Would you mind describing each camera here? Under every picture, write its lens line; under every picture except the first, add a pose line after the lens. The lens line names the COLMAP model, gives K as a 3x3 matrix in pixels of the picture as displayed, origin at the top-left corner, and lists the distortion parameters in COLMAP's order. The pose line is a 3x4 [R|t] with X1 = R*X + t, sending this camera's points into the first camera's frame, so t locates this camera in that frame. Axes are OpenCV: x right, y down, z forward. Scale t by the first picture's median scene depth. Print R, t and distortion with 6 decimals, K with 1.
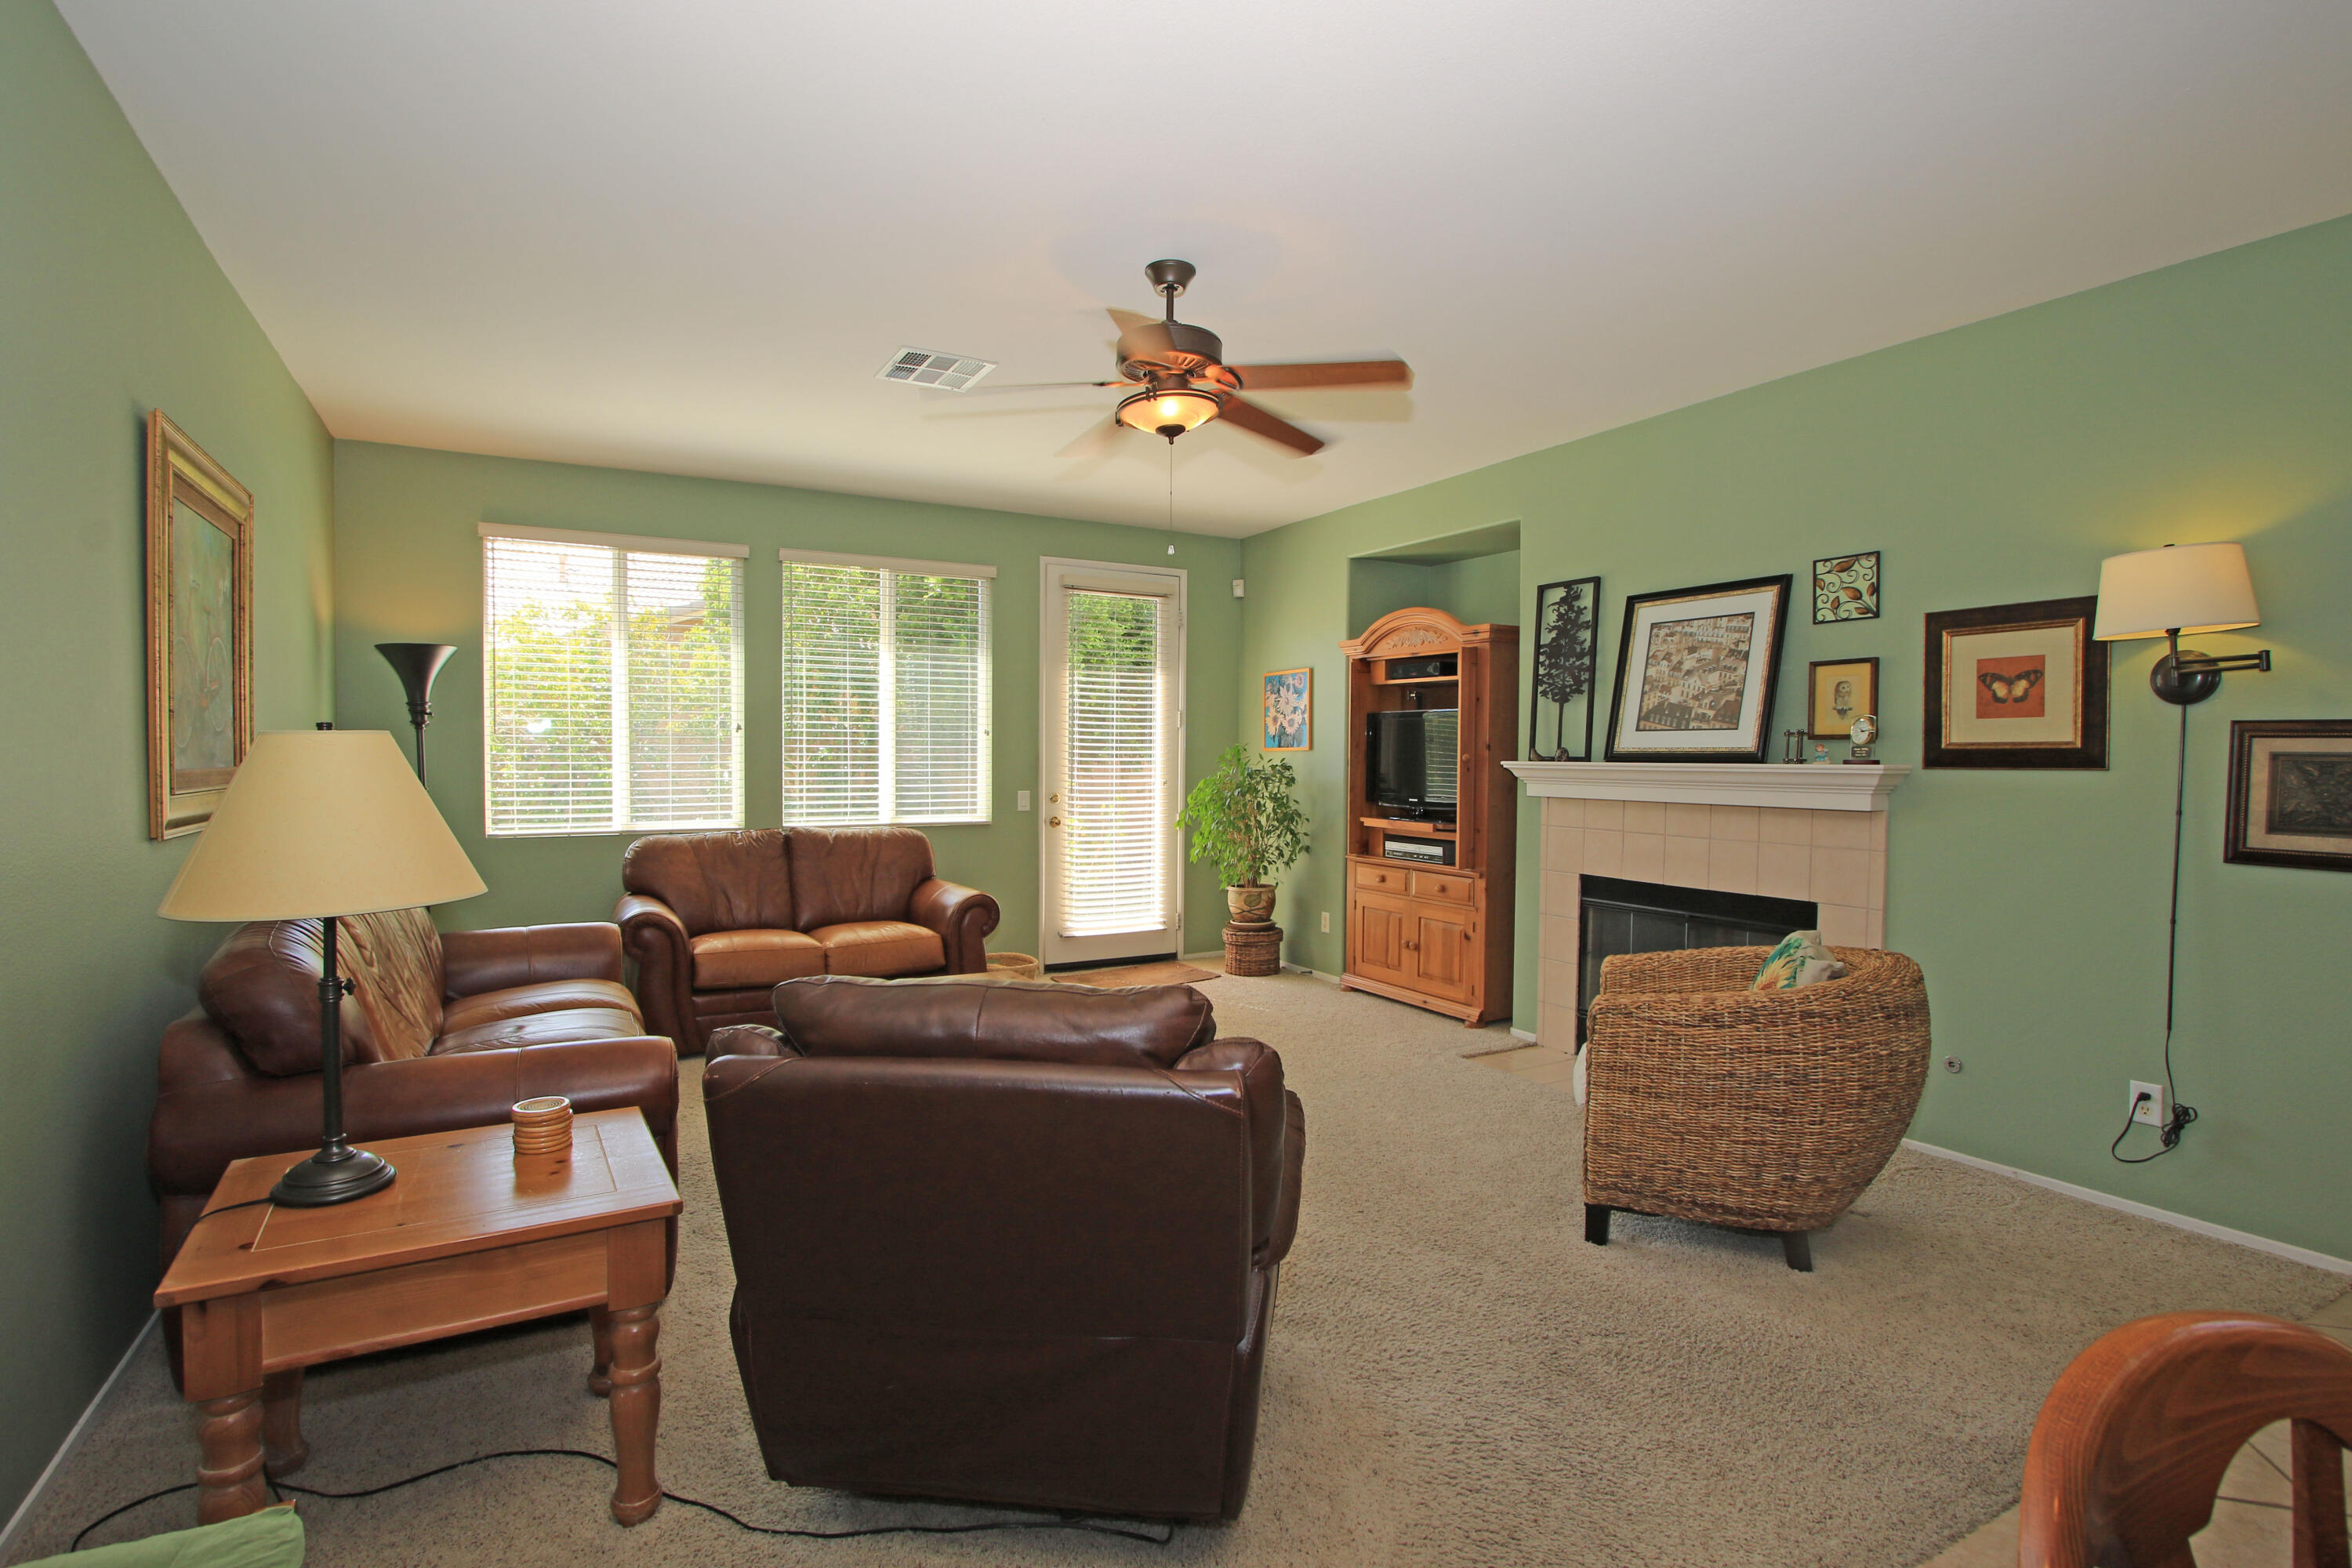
lens RADIAL K [[1138.4, 0, 1177.3], [0, 1138.4, 783.5], [0, 0, 1]] dist [-0.013610, 0.000463]
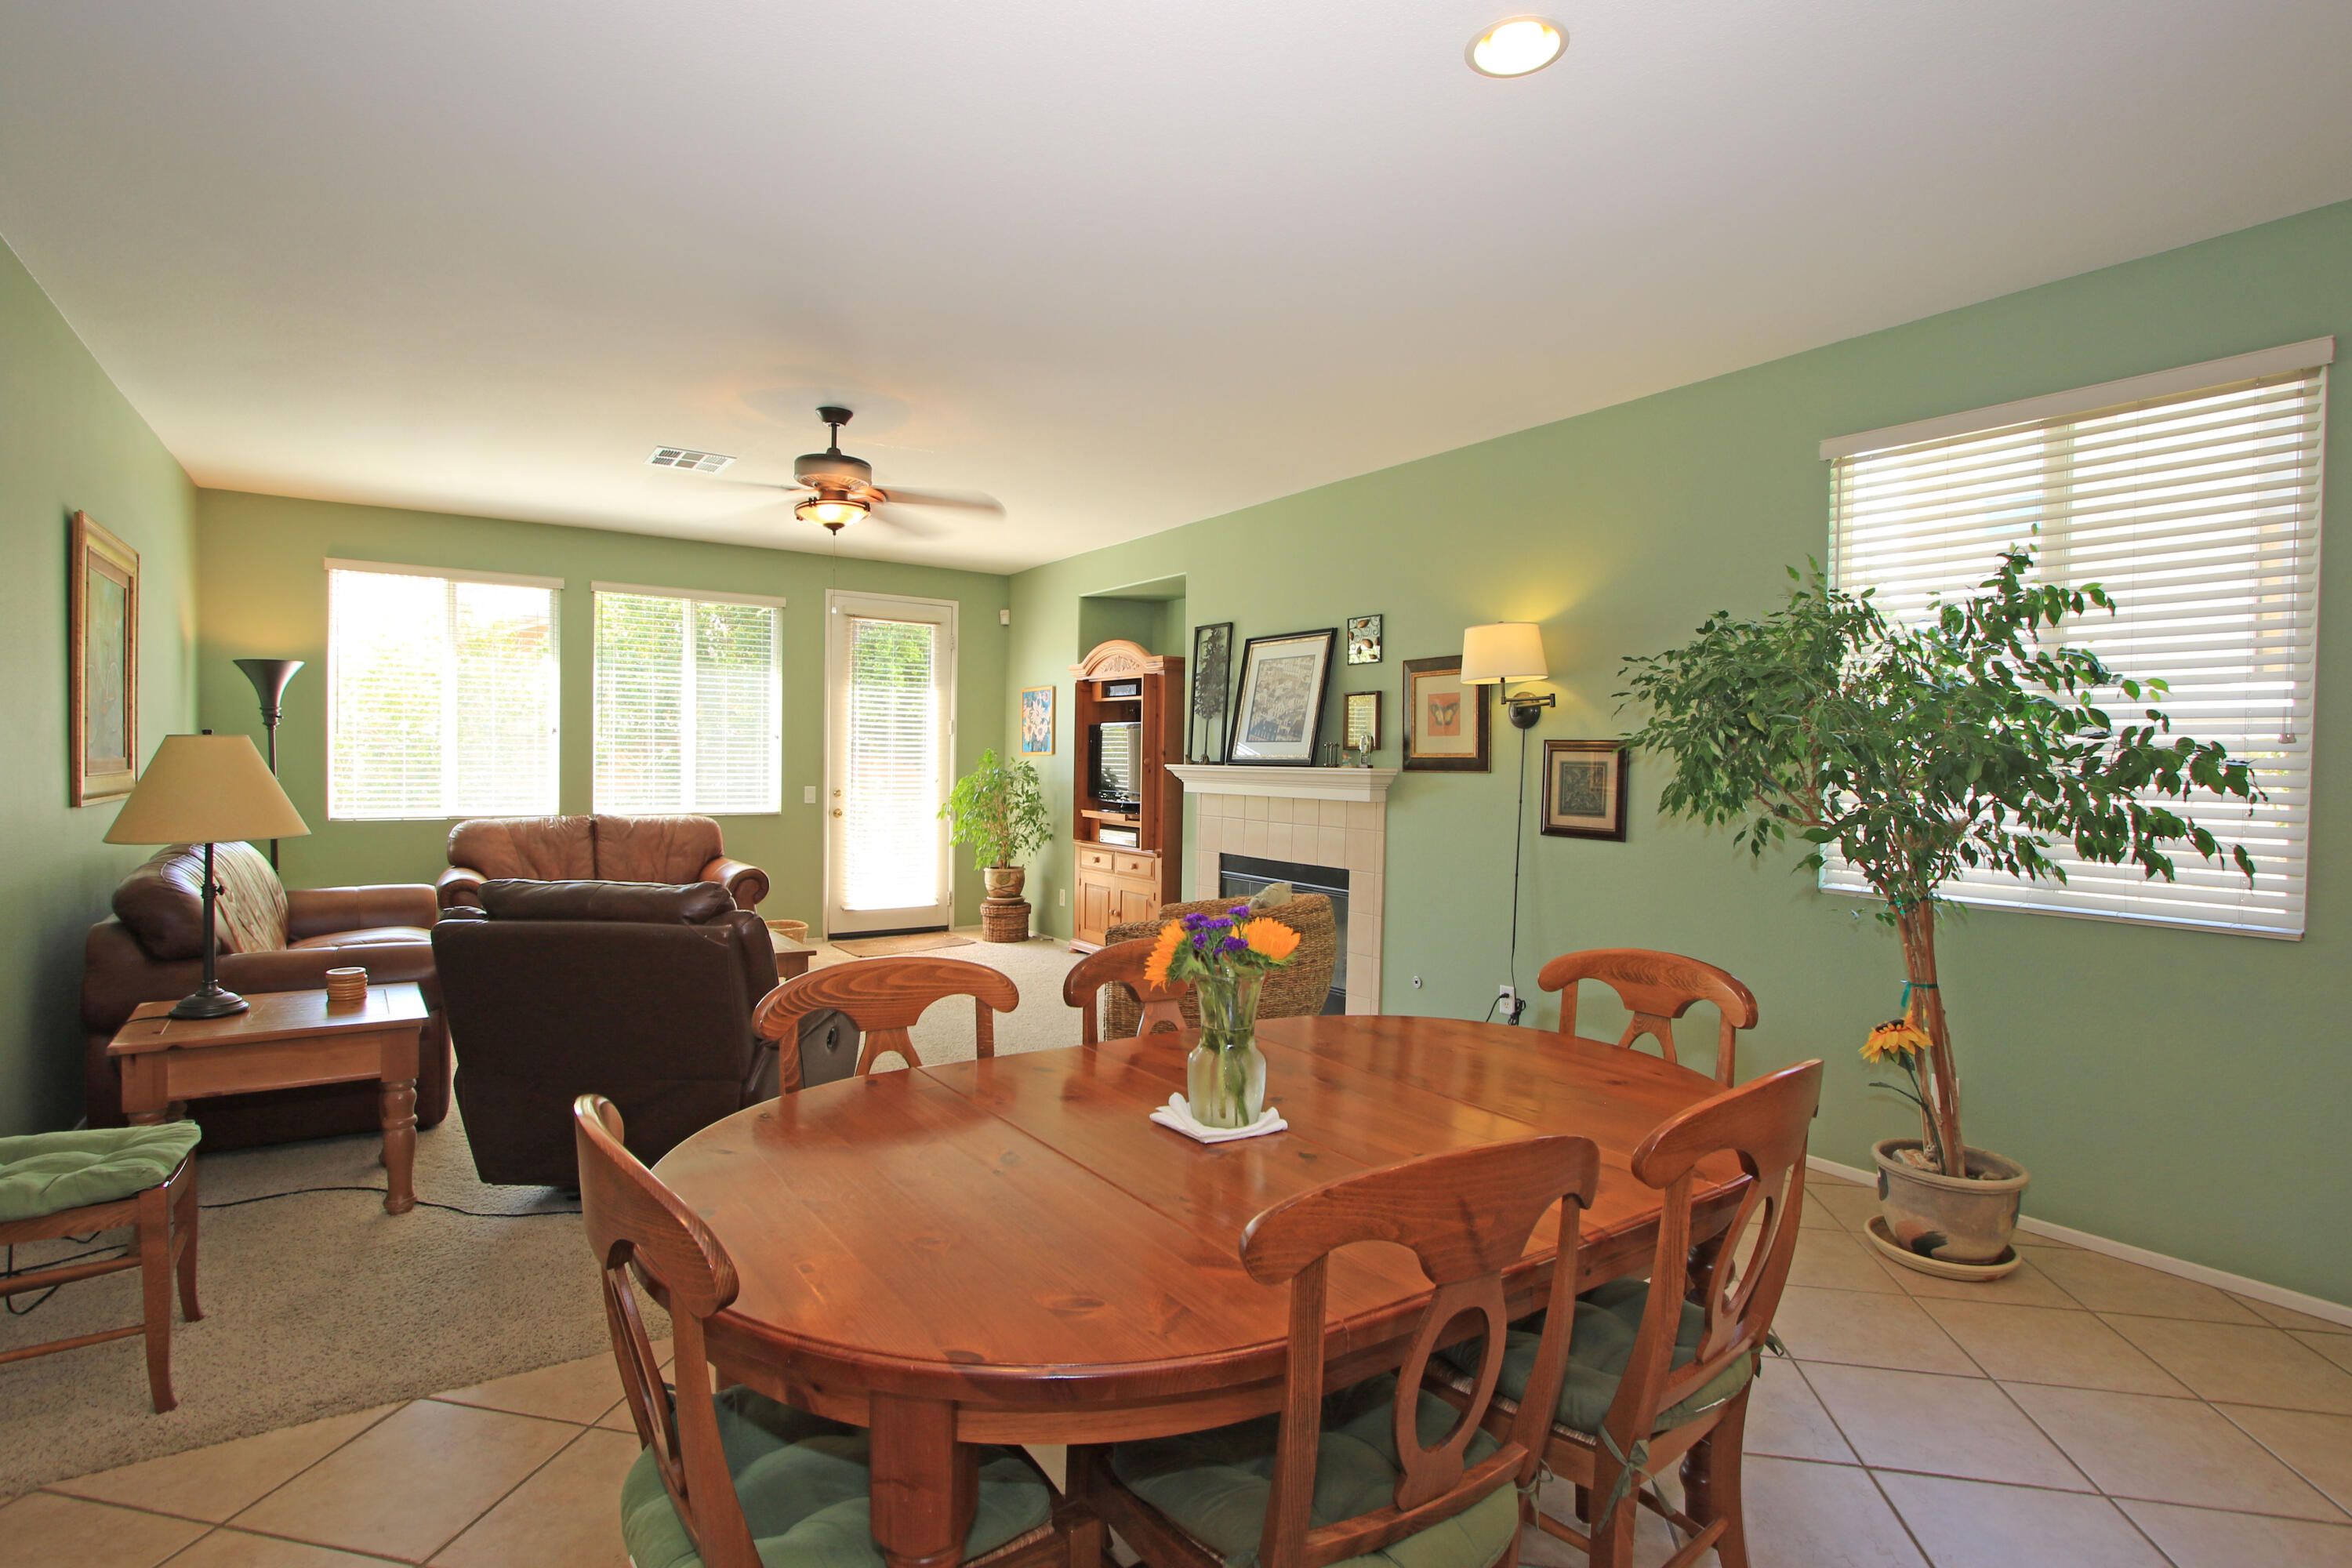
lens RADIAL K [[1156.2, 0, 1171.2], [0, 1156.2, 785.0], [0, 0, 1]] dist [-0.003277, -0.001474]
pose [[0.997457, 0.008442, 0.070762, 0.209835], [-0.008213, 0.999960, -0.003526, 0.008256], [-0.070789, 0.002936, 0.997487, -0.307334]]
